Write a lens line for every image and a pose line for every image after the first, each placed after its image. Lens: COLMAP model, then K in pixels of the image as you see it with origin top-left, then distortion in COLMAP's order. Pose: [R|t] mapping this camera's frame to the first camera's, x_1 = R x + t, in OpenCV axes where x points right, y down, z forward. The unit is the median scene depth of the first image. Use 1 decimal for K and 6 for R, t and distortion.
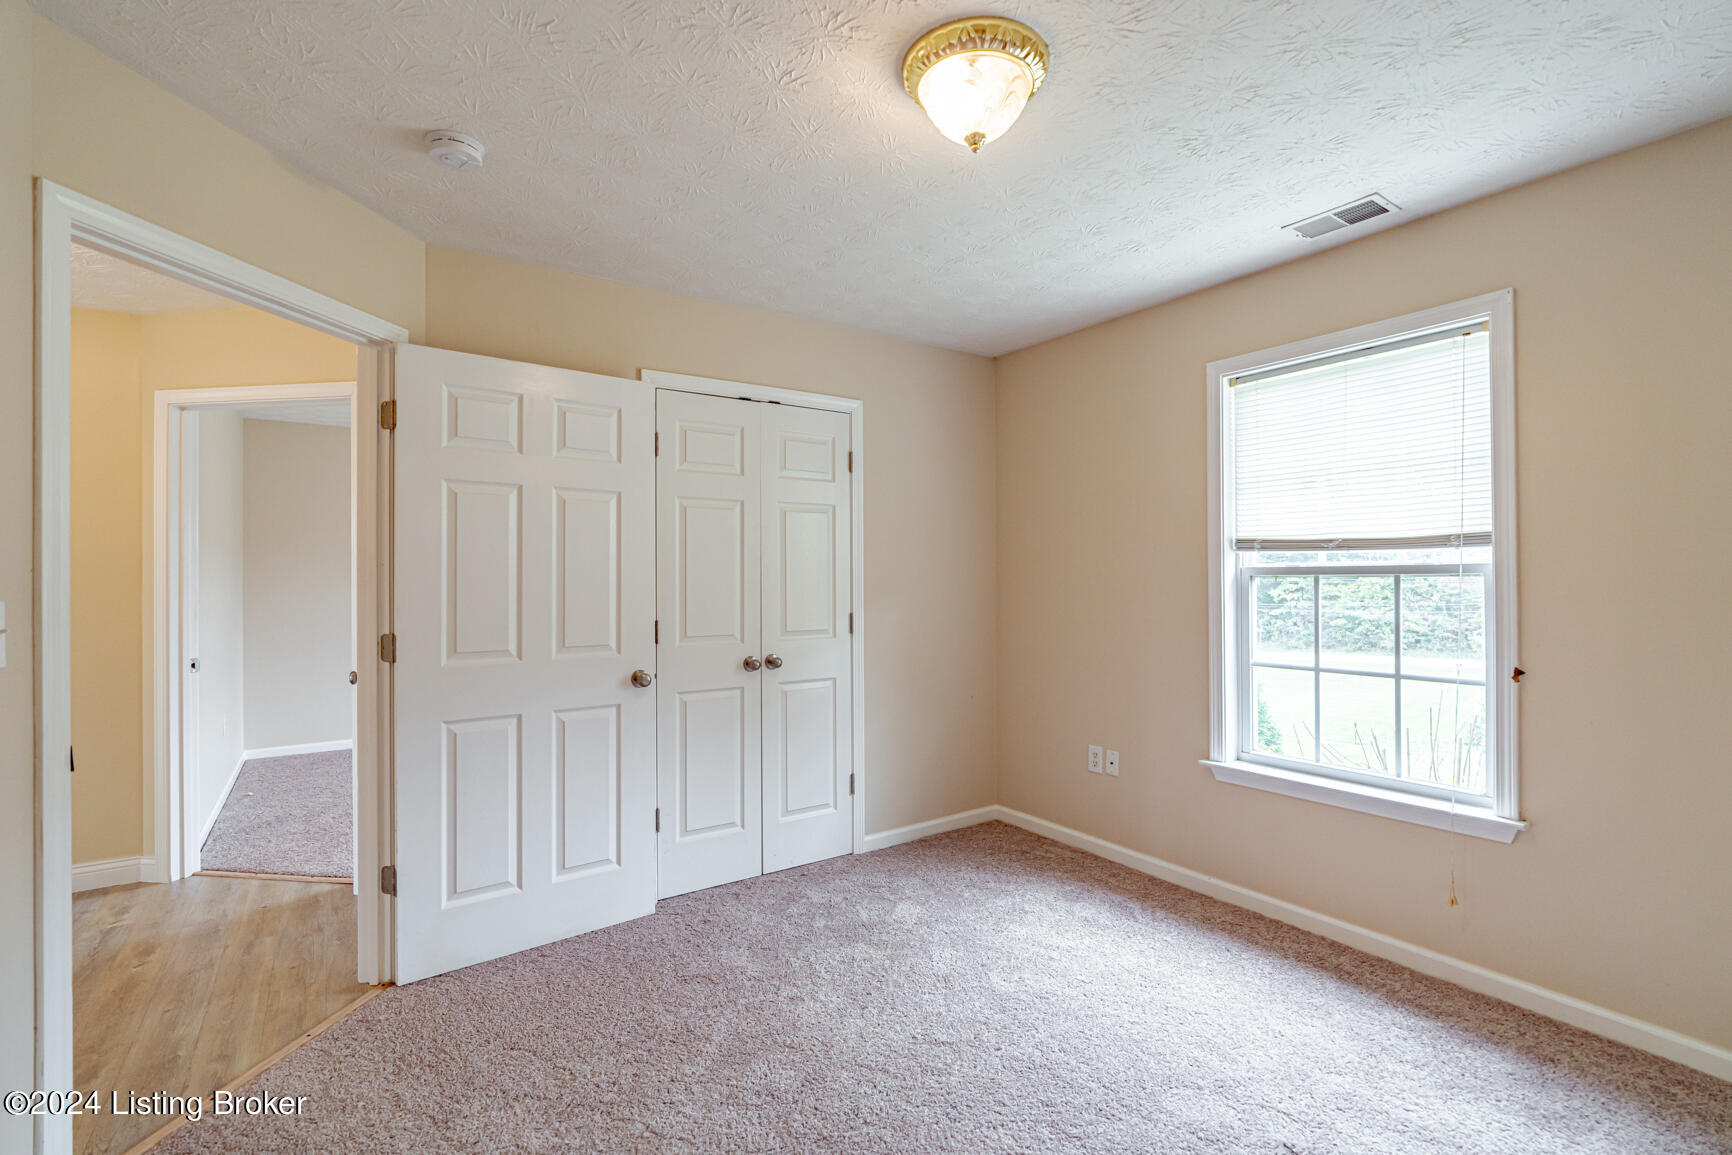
lens RADIAL K [[780.1, 0, 861.3], [0, 780.1, 576.0], [0, 0, 1]] dist [-0.001040, -0.000050]
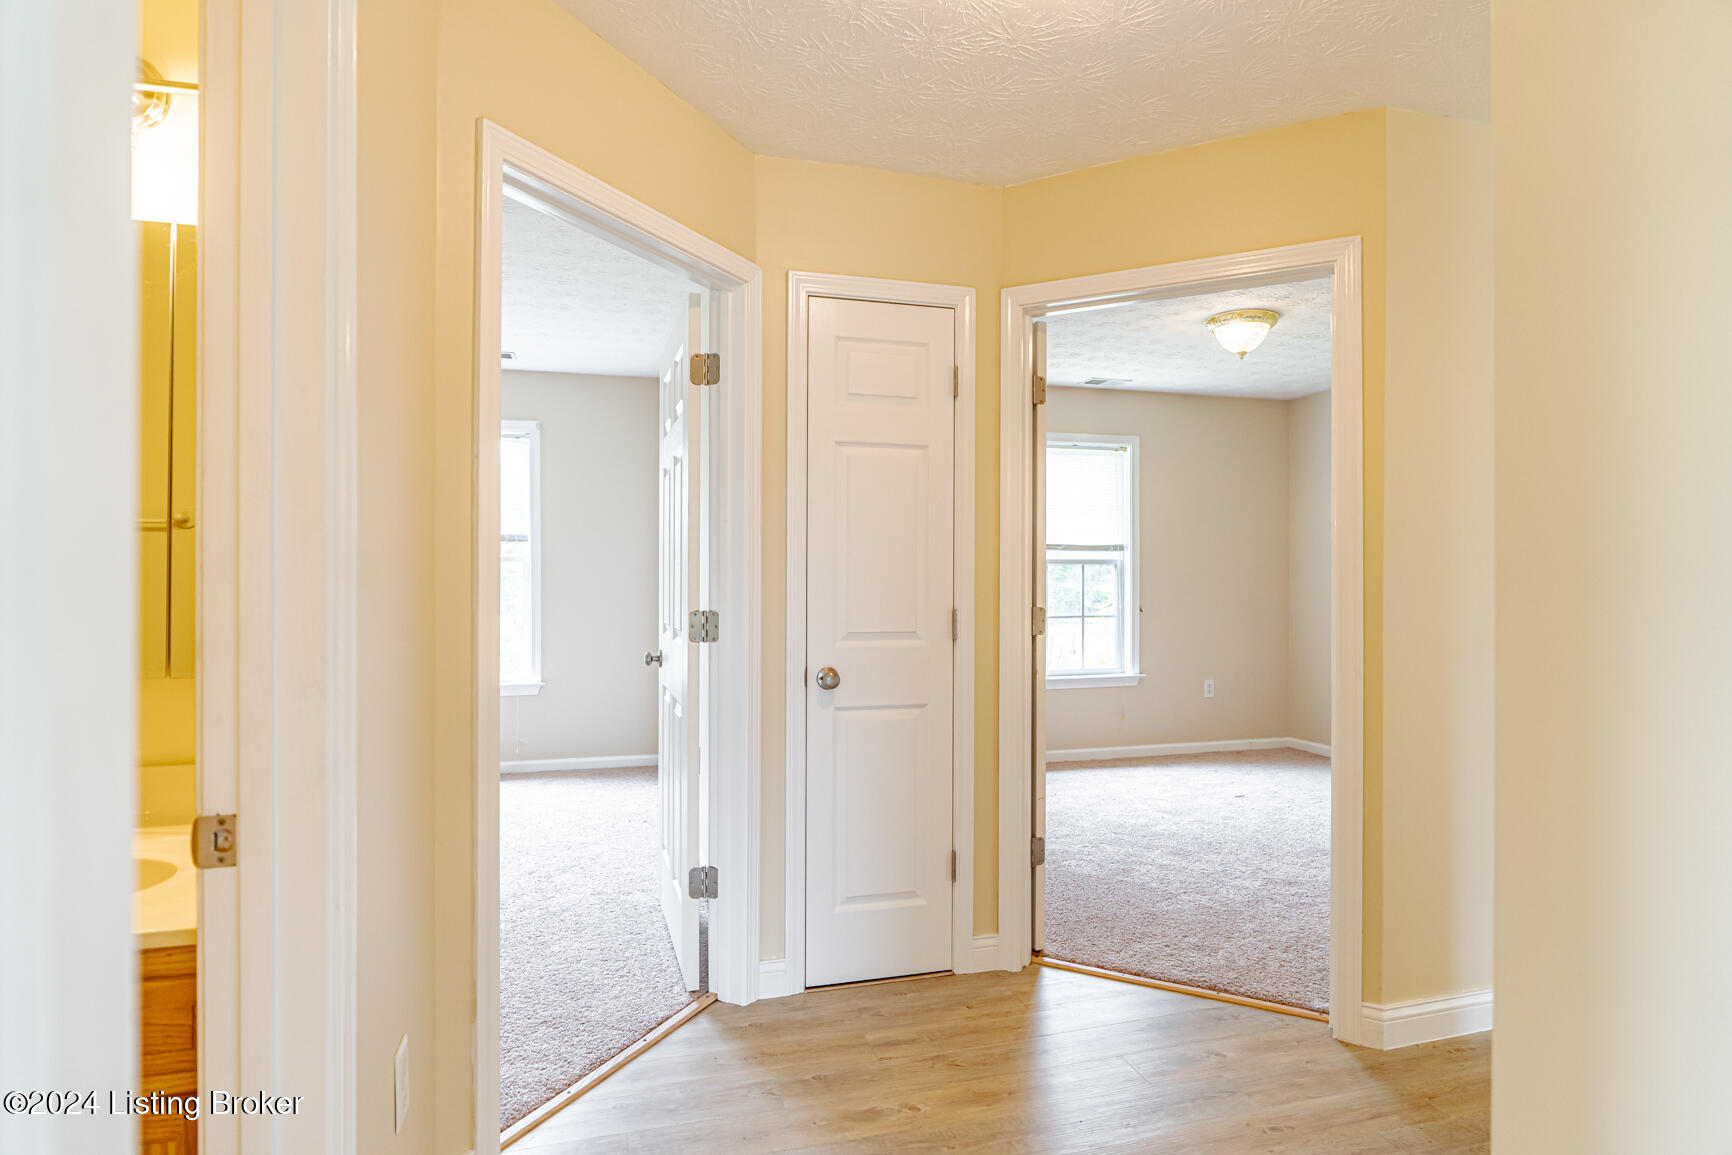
lens RADIAL K [[953.8, 0, 867.5], [0, 953.8, 574.7], [0, 0, 1]] dist [0.001289, 0.000186]
pose [[0.320821, -0.007507, 0.947110, -1.771755], [-0.003244, 0.999954, 0.009024, 0.004908], [-0.947134, -0.005968, 0.320782, 0.760482]]
